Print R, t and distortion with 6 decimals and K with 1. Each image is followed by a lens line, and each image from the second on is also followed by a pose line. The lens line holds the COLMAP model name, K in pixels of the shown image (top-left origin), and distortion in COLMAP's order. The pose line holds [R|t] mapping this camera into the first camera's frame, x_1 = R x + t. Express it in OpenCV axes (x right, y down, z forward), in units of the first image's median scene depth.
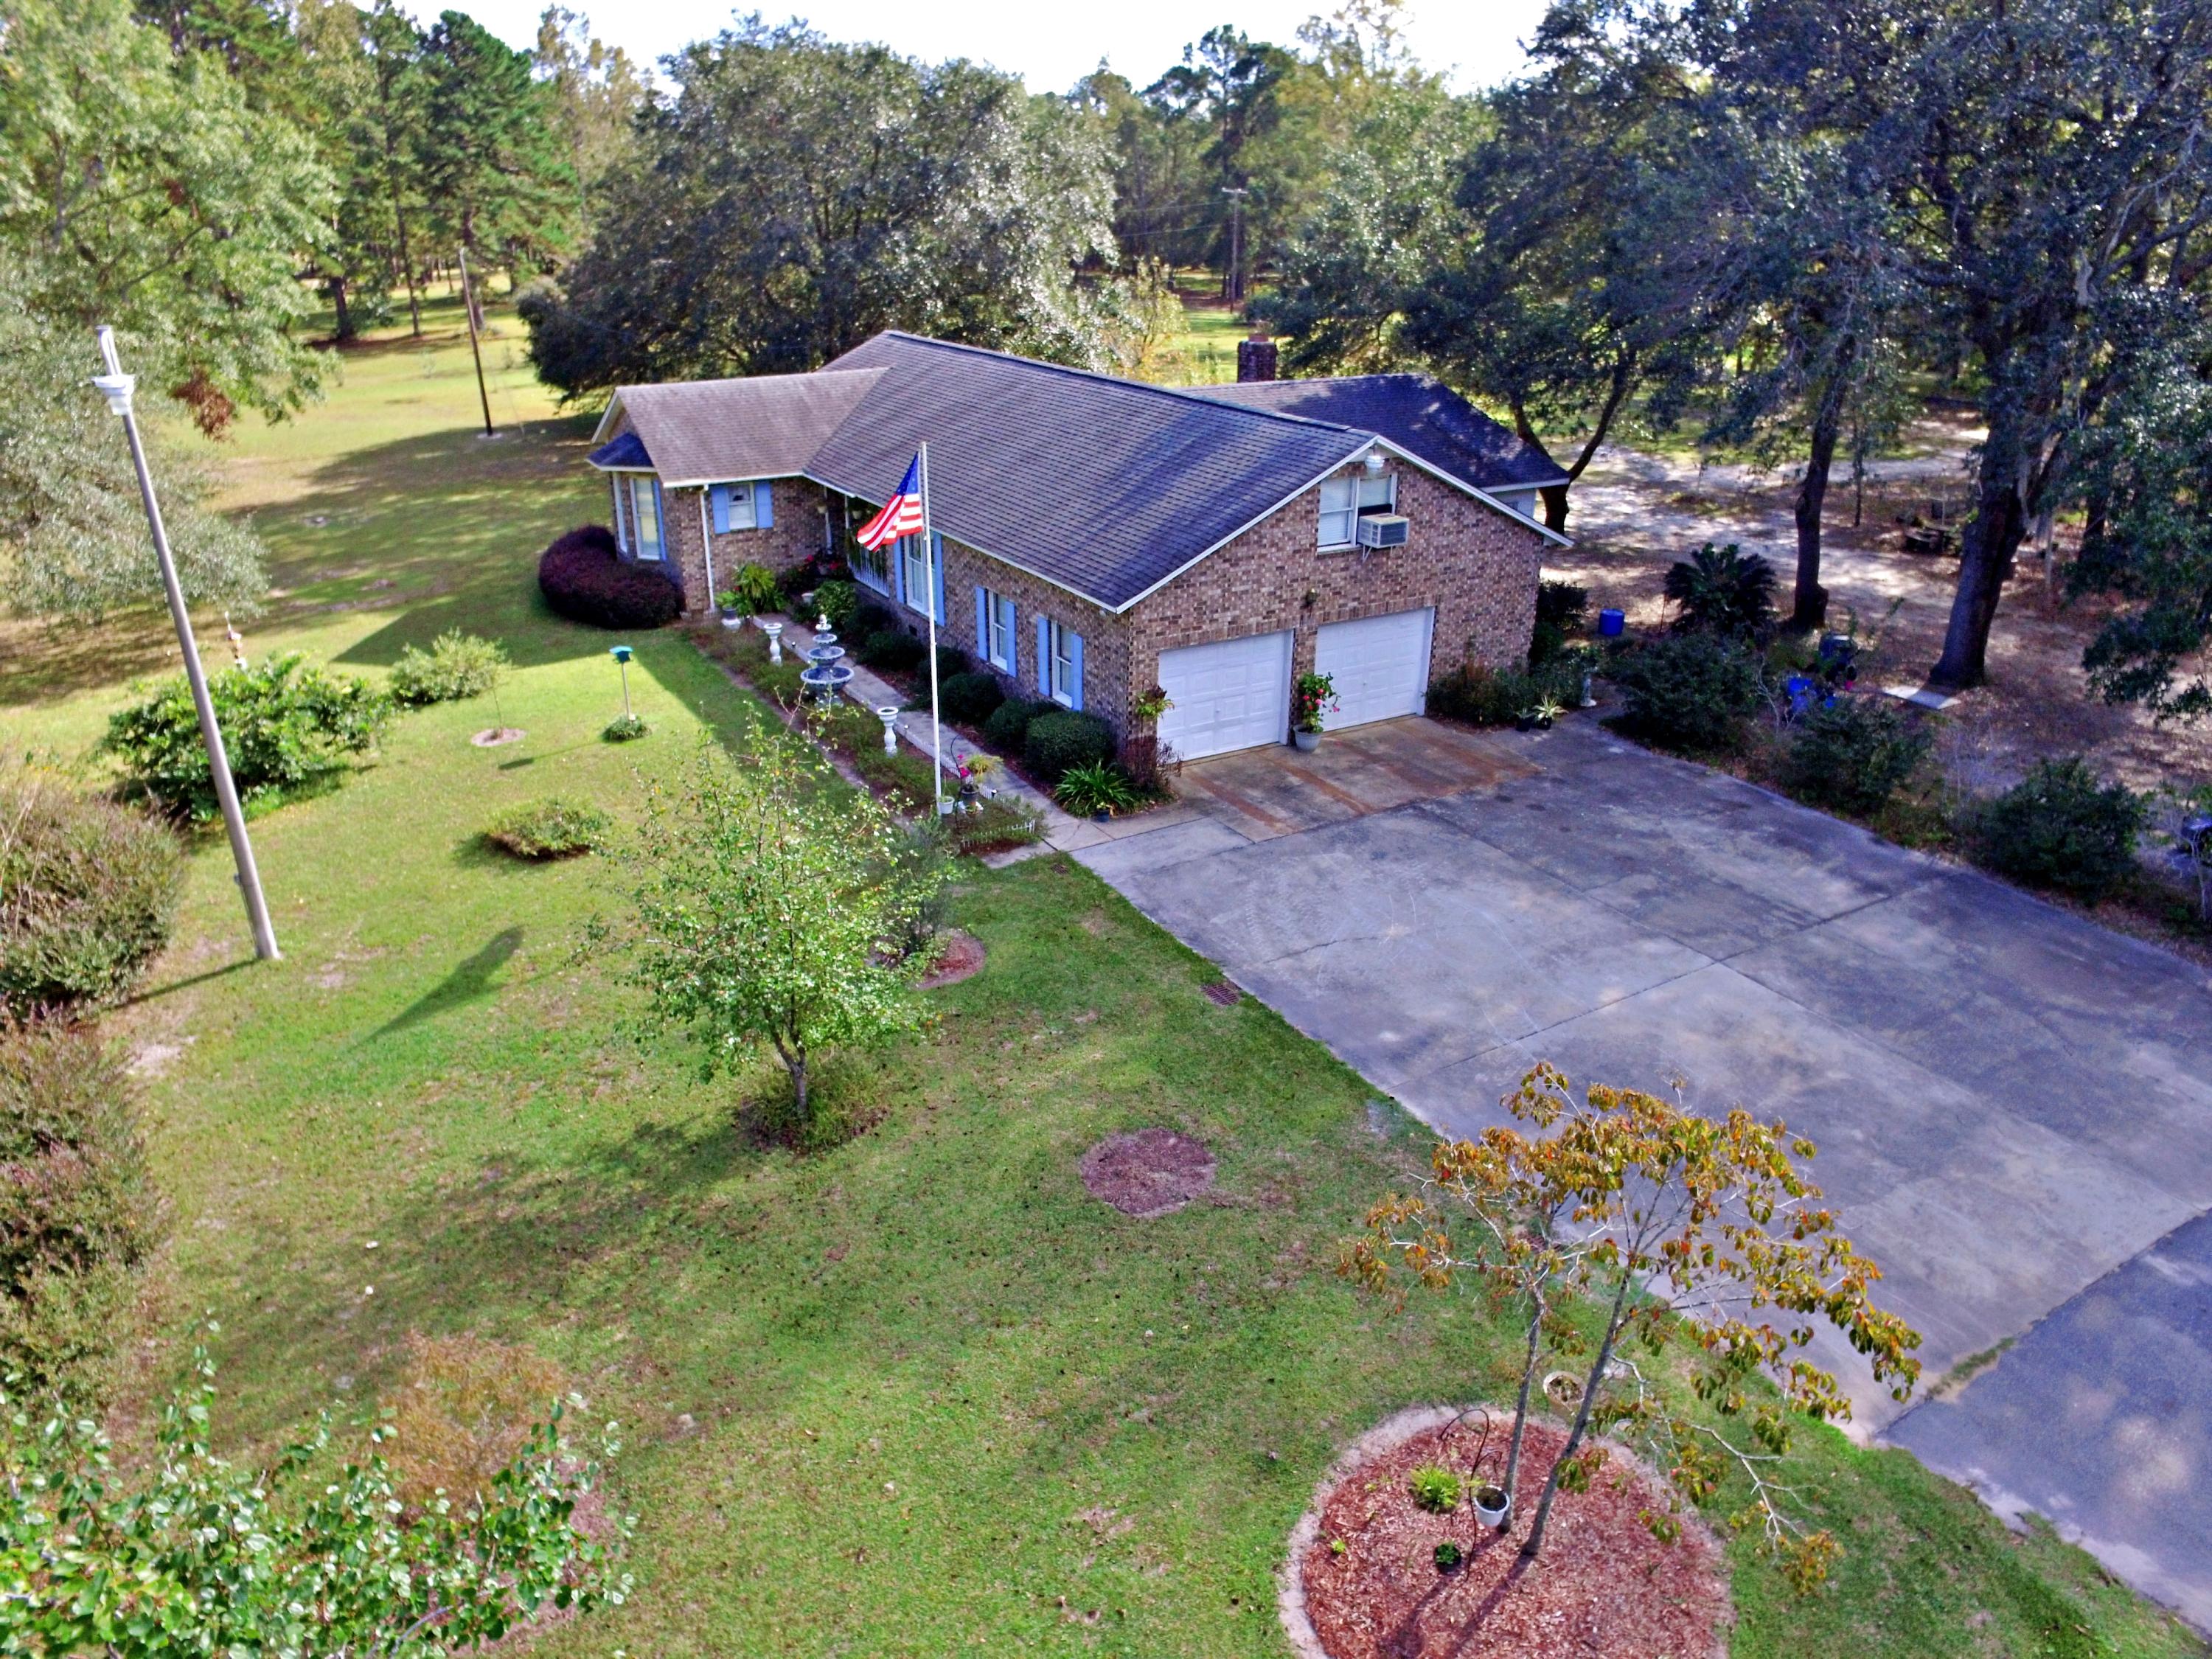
lens RADIAL K [[1528.3, 0, 1143.0], [0, 1528.3, 841.9], [0, 0, 1]] dist [-0.089700, 0.044330]
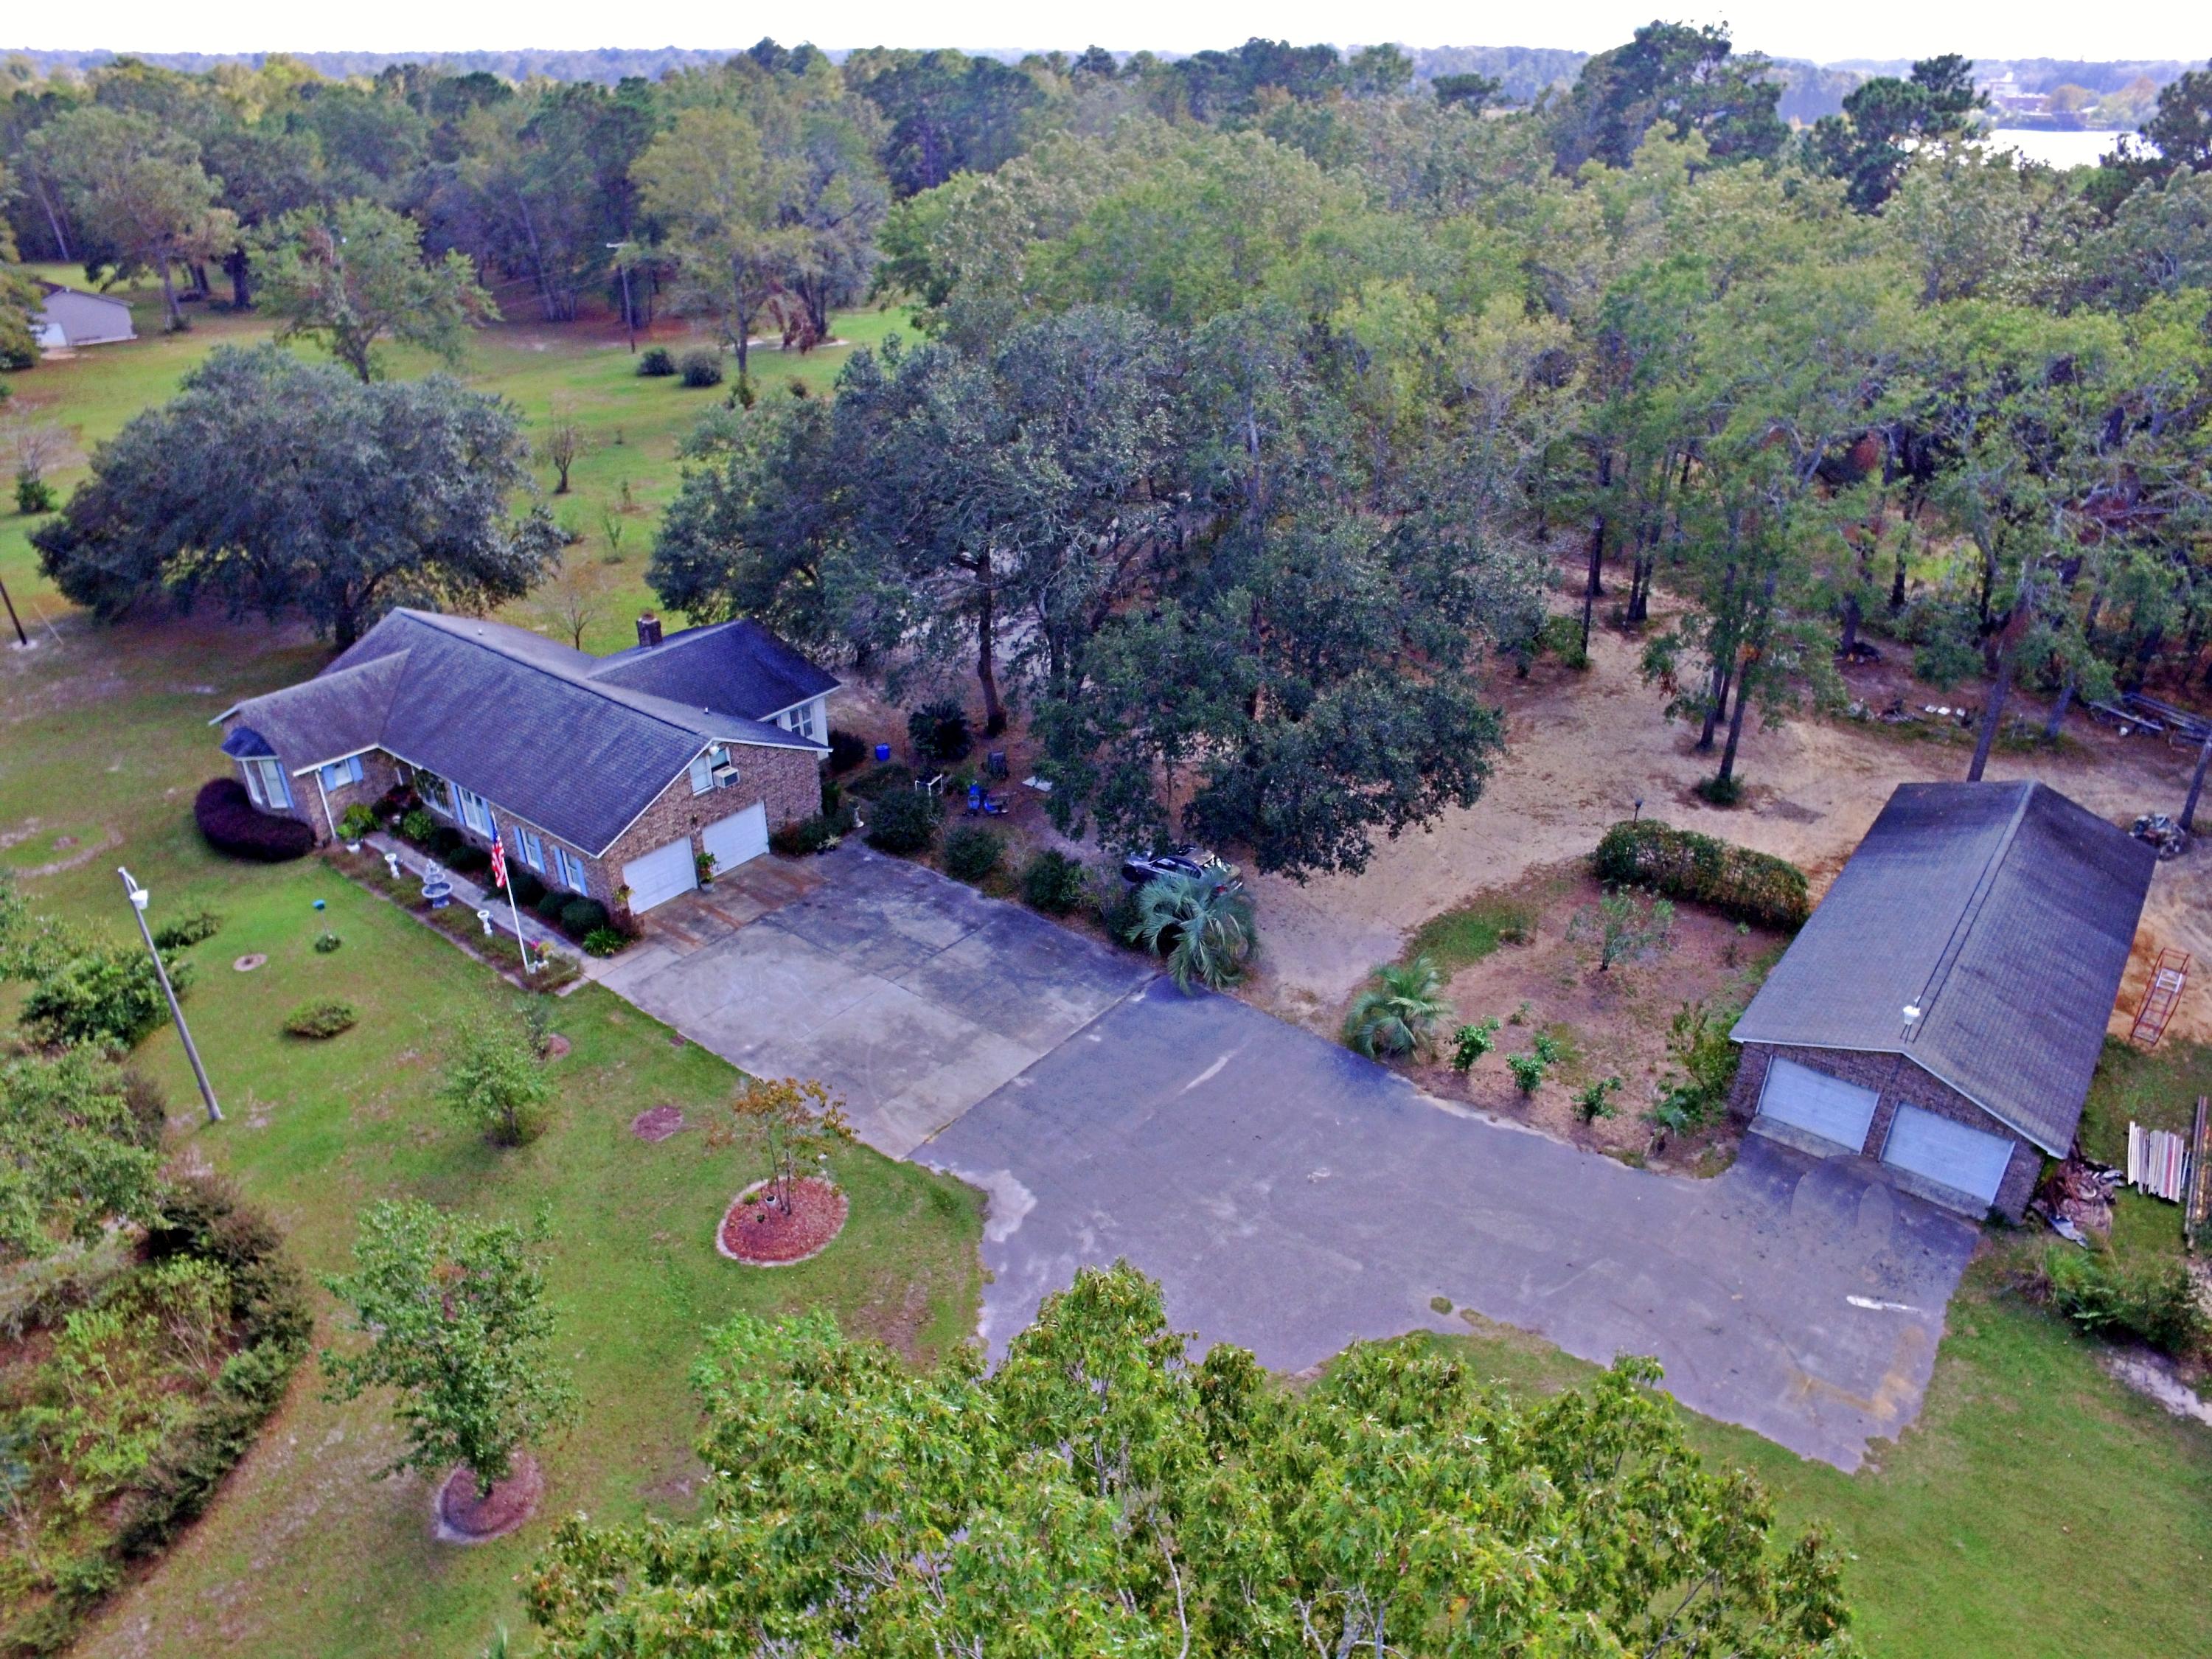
lens RADIAL K [[1528.3, 0, 1123.3], [0, 1528.3, 850.1], [0, 0, 1]] dist [-0.089700, 0.044330]
pose [[0.939515, -0.178696, 0.292196, 0.051464], [0.152562, 0.982142, 0.110099, -0.262852], [-0.306653, -0.058861, 0.950000, -1.084723]]
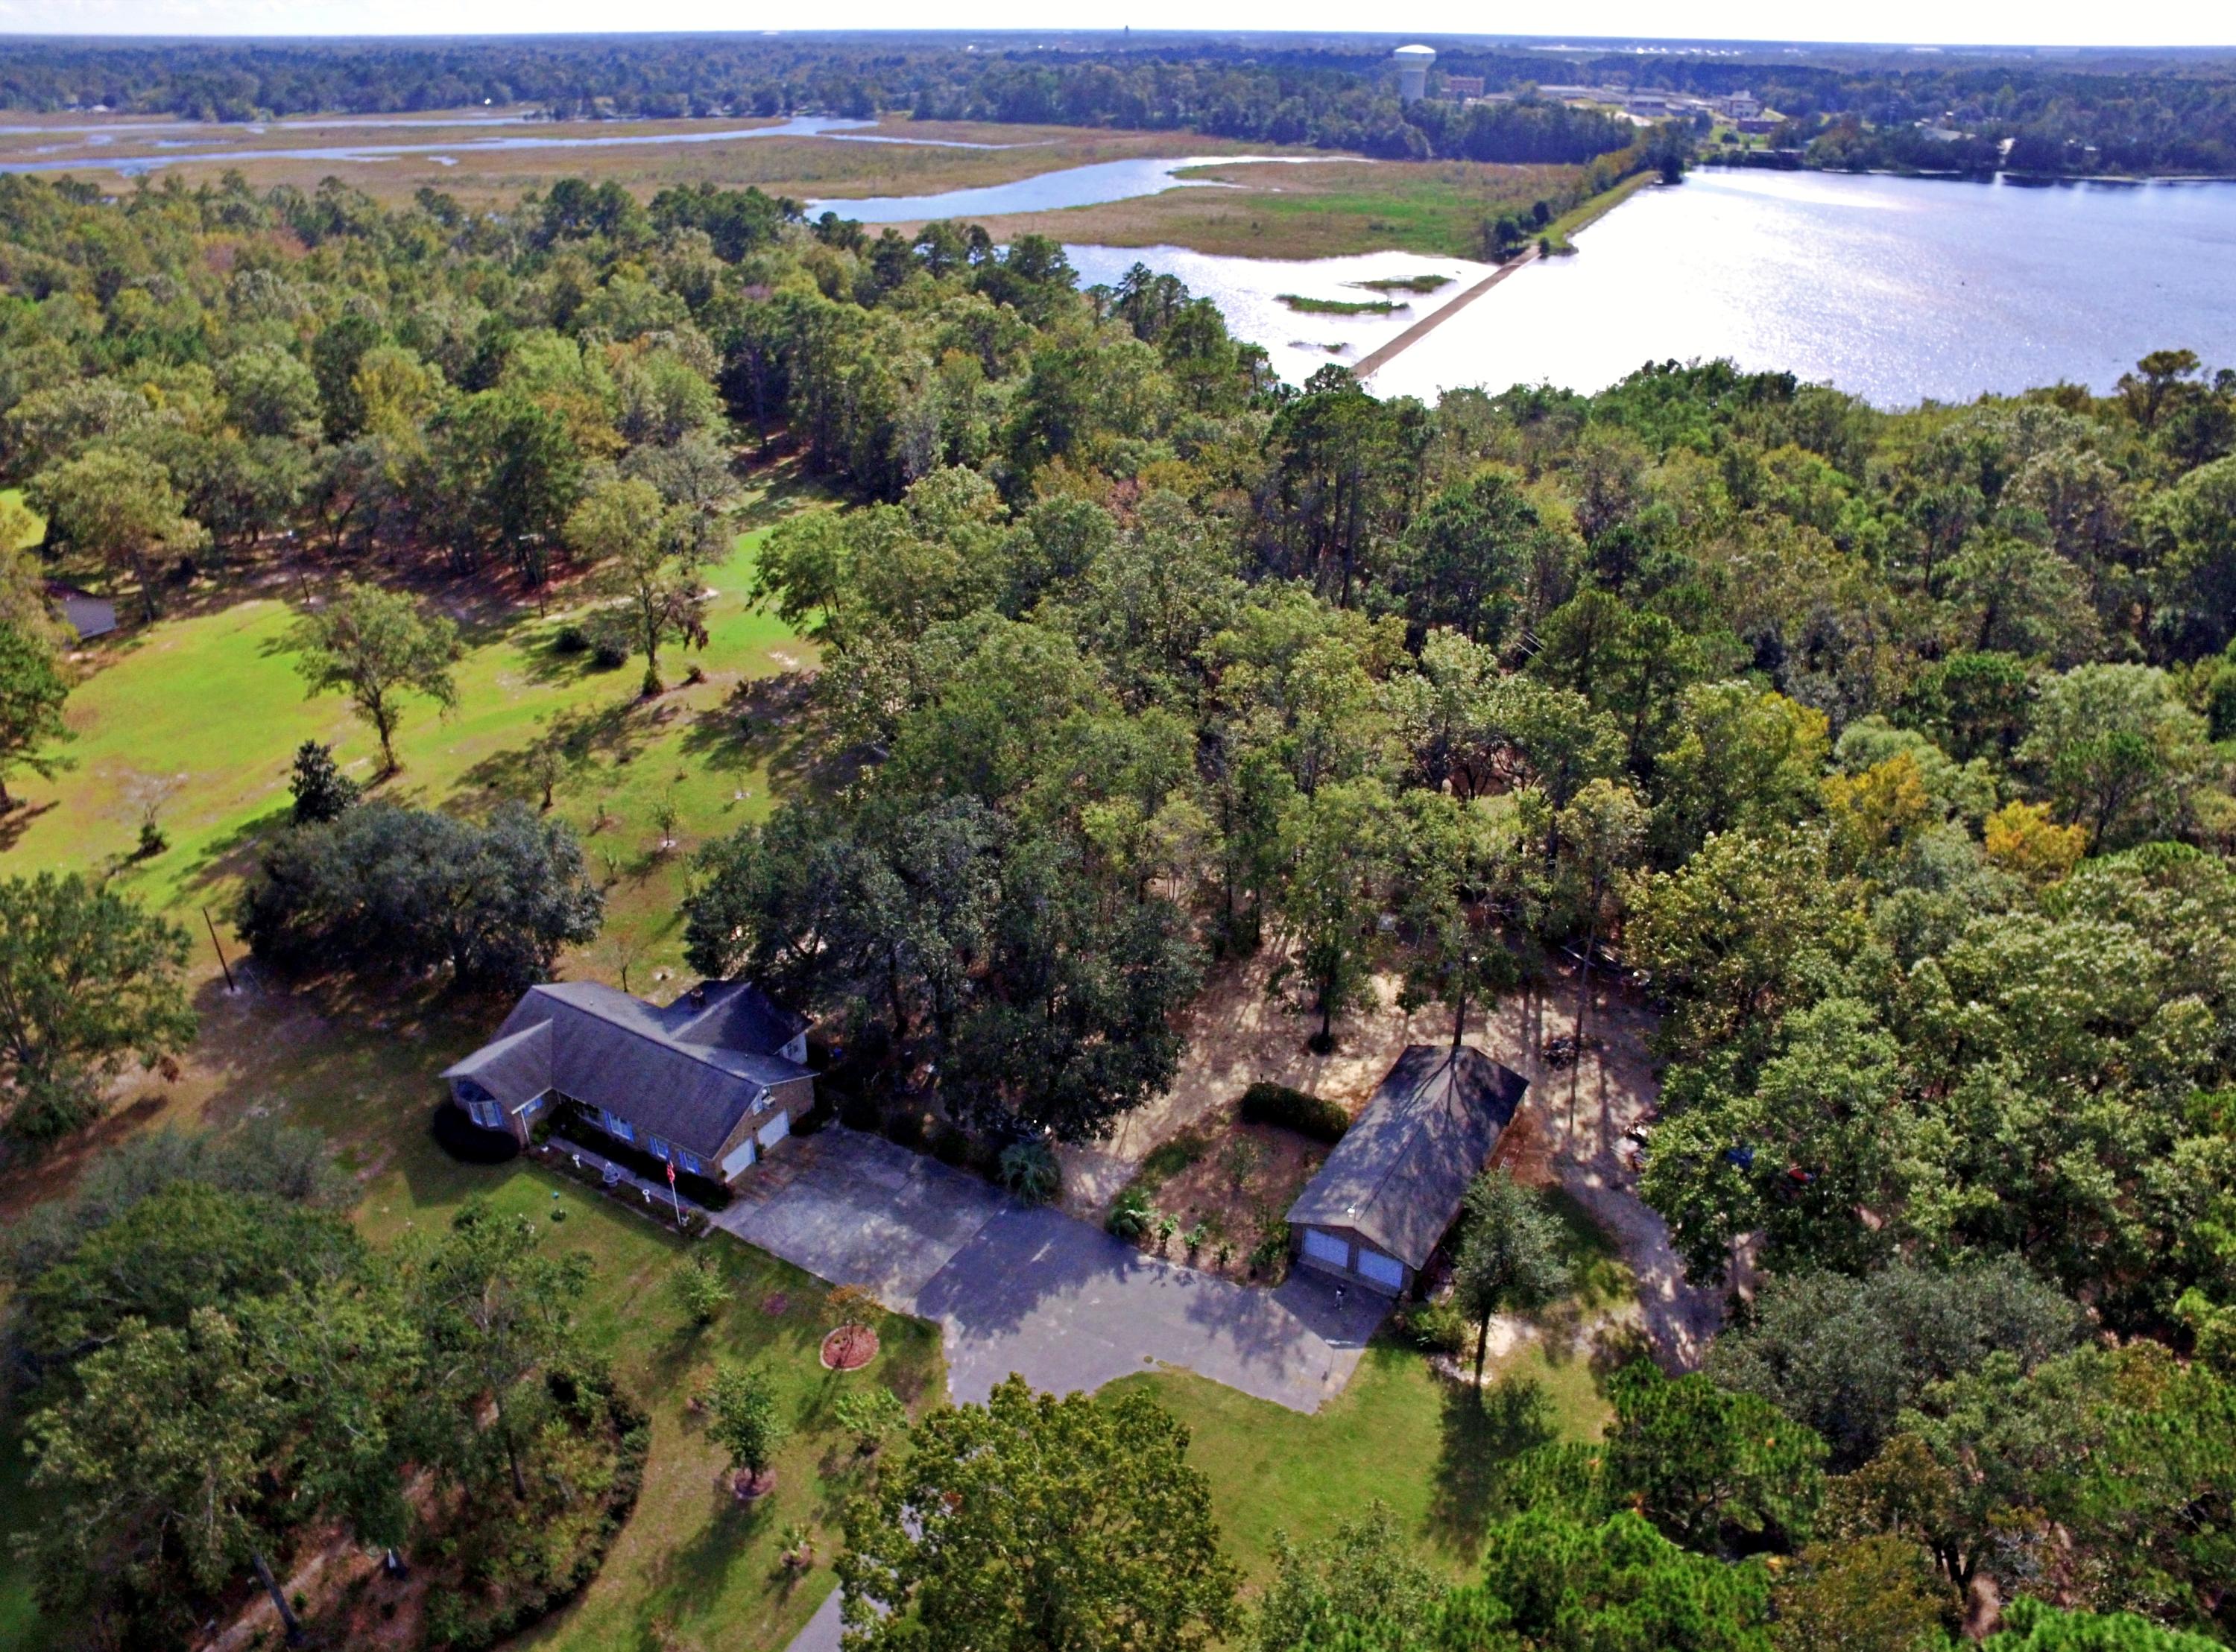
lens RADIAL K [[1544.7, 0, 1122.0], [0, 1544.7, 841.8], [0, 0, 1]] dist [-0.089700, 0.044330]
pose [[0.886318, -0.233282, 0.400026, -0.436819], [0.204974, 0.972242, 0.112830, -1.103696], [-0.415243, -0.018008, 0.909532, -2.795129]]
